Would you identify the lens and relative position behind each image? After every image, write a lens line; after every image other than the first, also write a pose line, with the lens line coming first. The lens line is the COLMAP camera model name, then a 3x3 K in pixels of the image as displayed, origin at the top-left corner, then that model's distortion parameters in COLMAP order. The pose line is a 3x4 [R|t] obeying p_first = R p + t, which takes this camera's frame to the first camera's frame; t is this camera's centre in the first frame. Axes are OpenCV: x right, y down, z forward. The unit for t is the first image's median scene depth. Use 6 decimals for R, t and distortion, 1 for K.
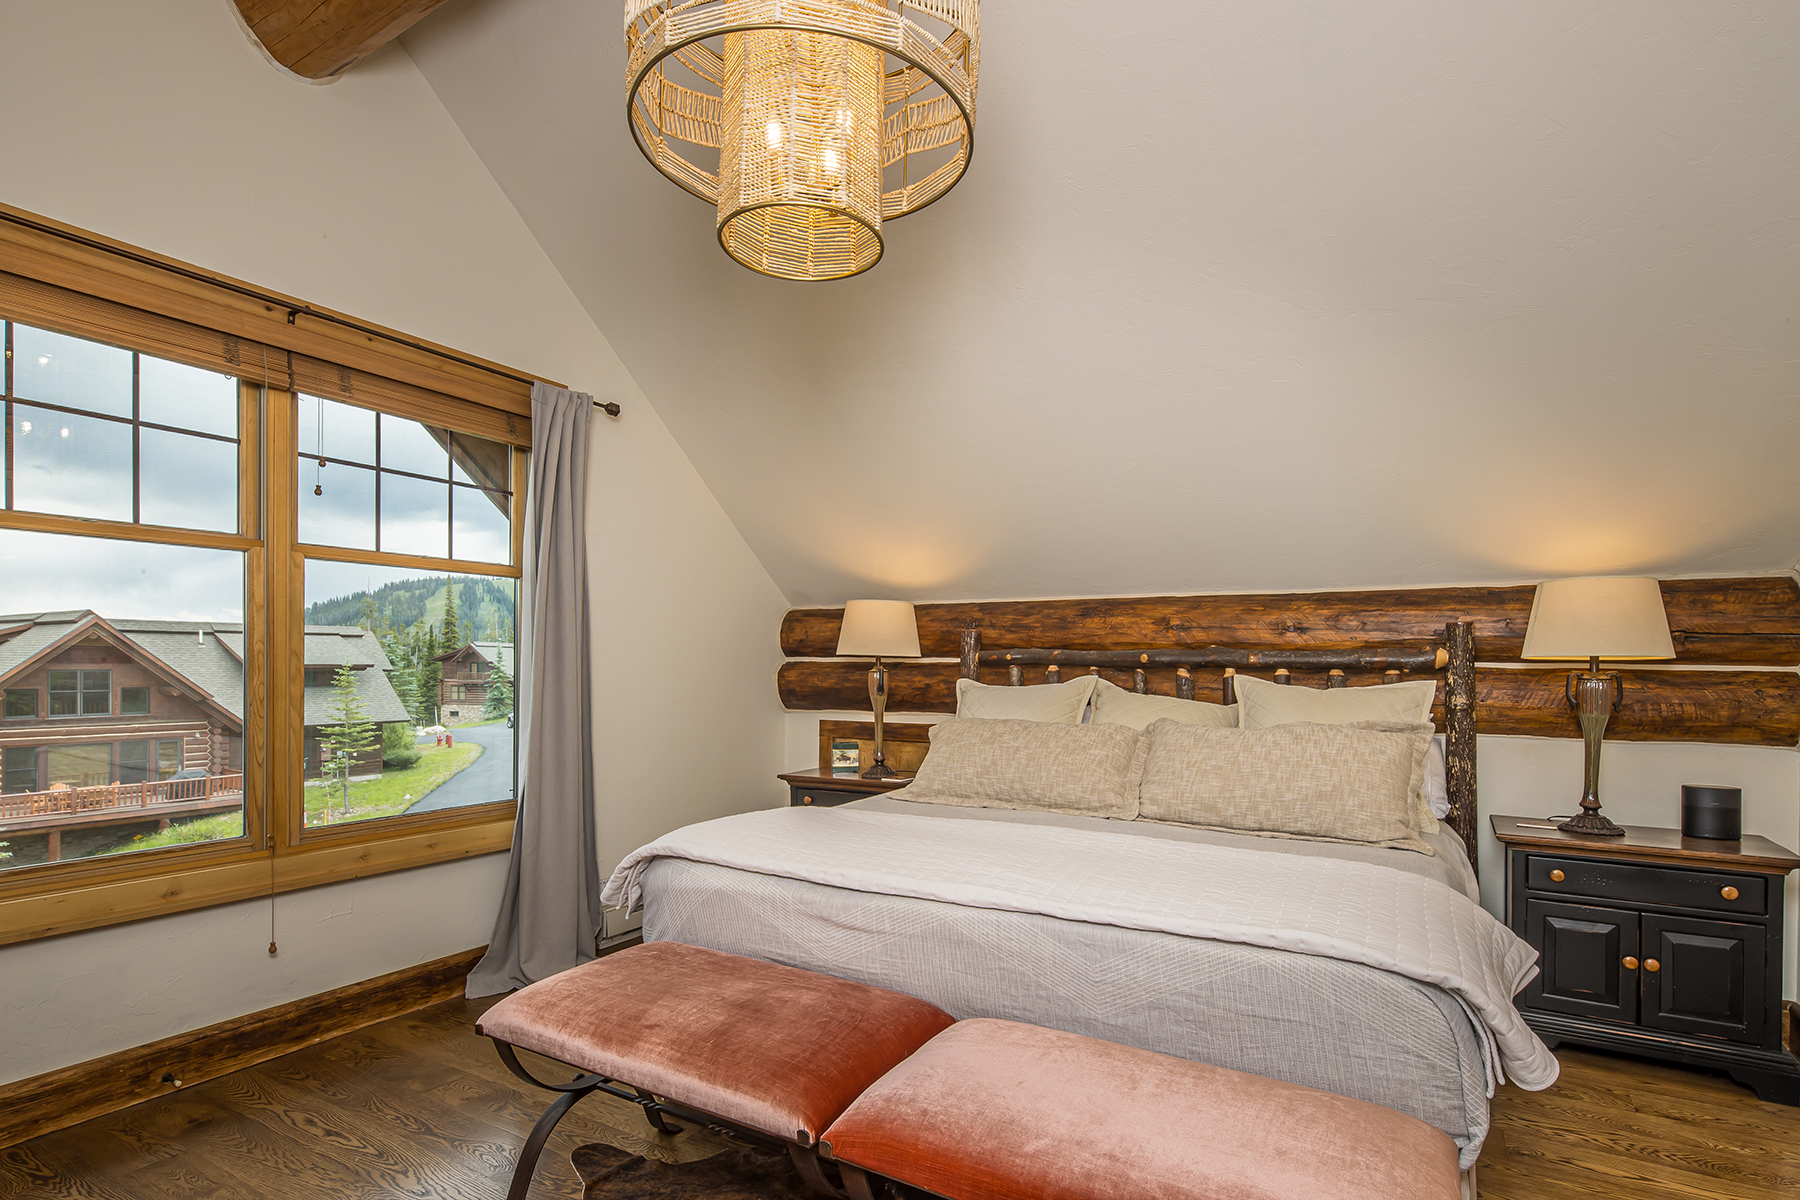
lens RADIAL K [[893.3, 0, 896.0], [0, 893.3, 678.1], [0, 0, 1]] dist [0.003383, -0.000277]
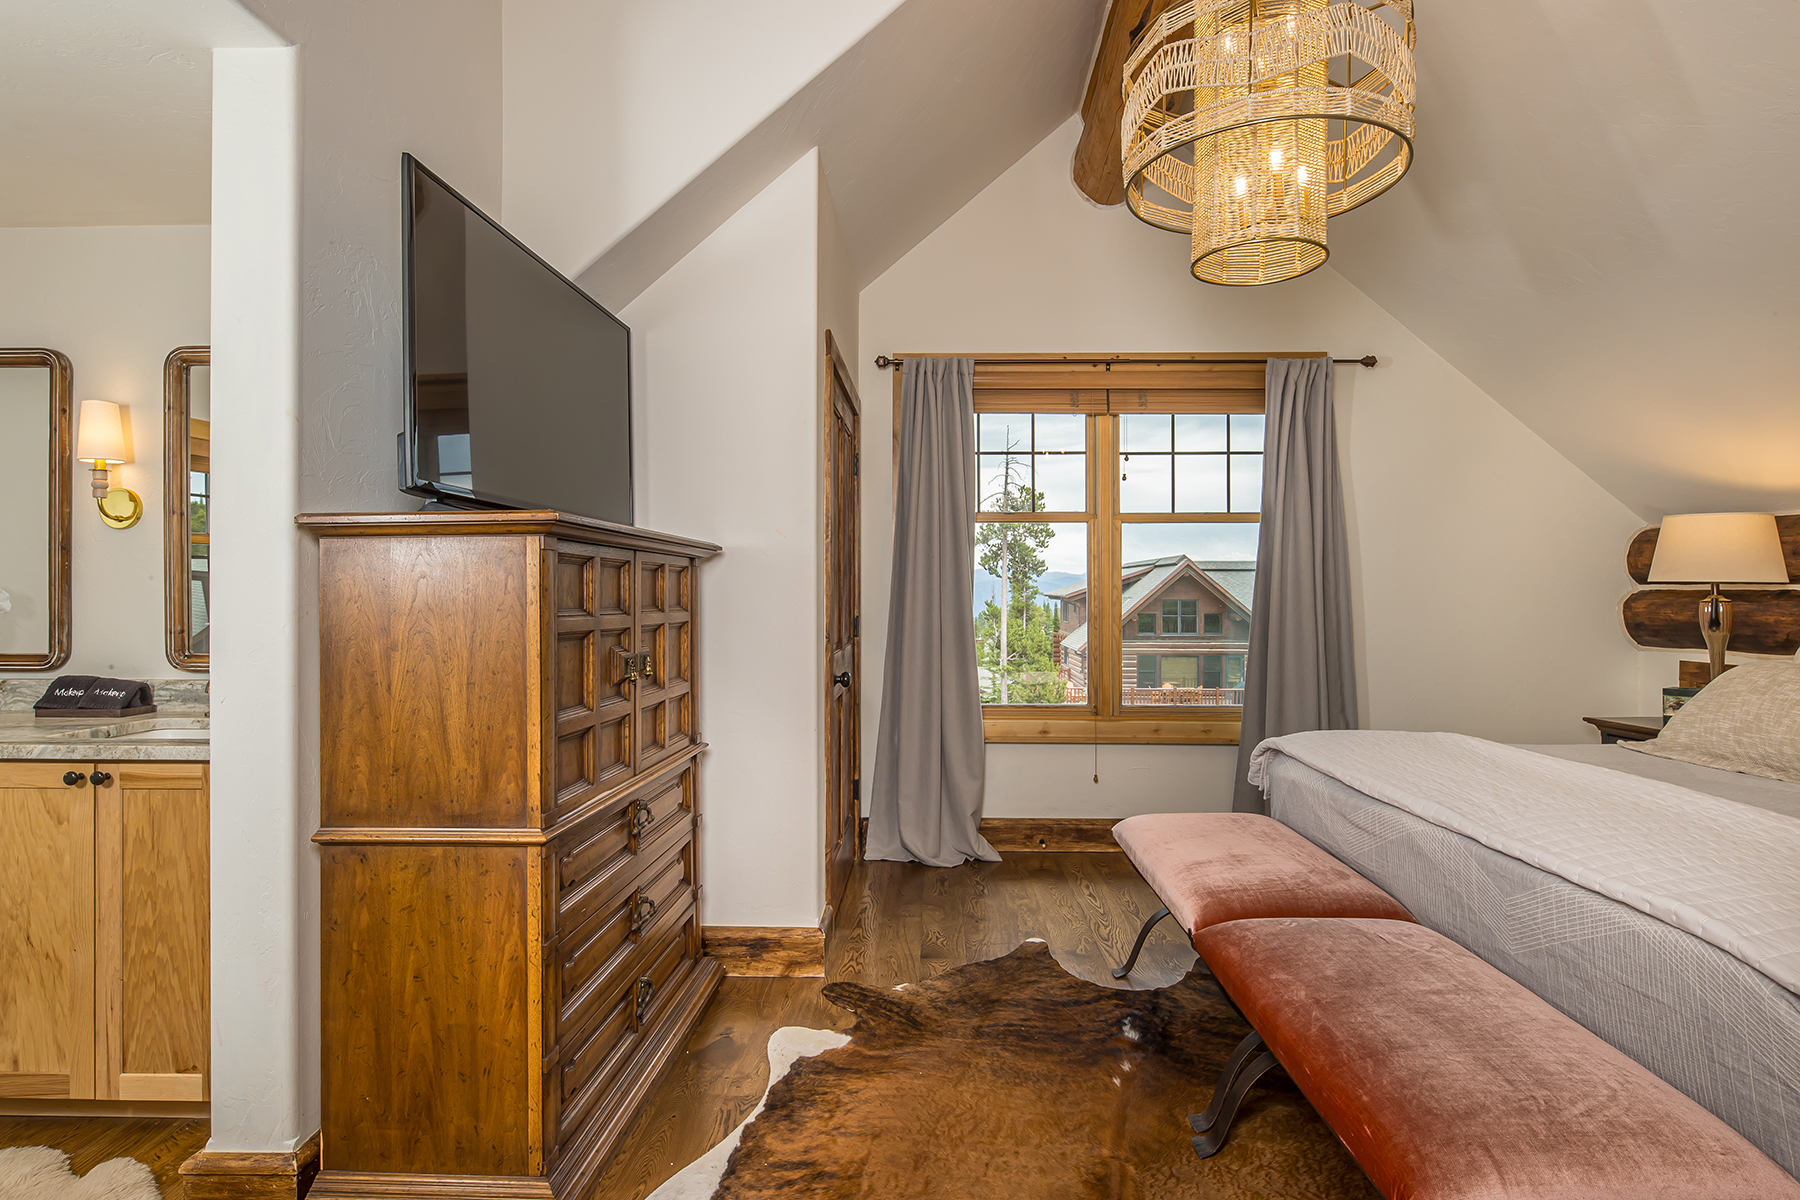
lens RADIAL K [[859.9, 0, 900.0], [0, 859.9, 600.0], [0, 0, 1]] dist [0.000976, -0.000734]
pose [[0.492927, 0.002985, -0.870065, 0.399665], [-0.011886, 0.999924, -0.003303, 0.003216], [0.869989, 0.011970, 0.492925, -0.026392]]
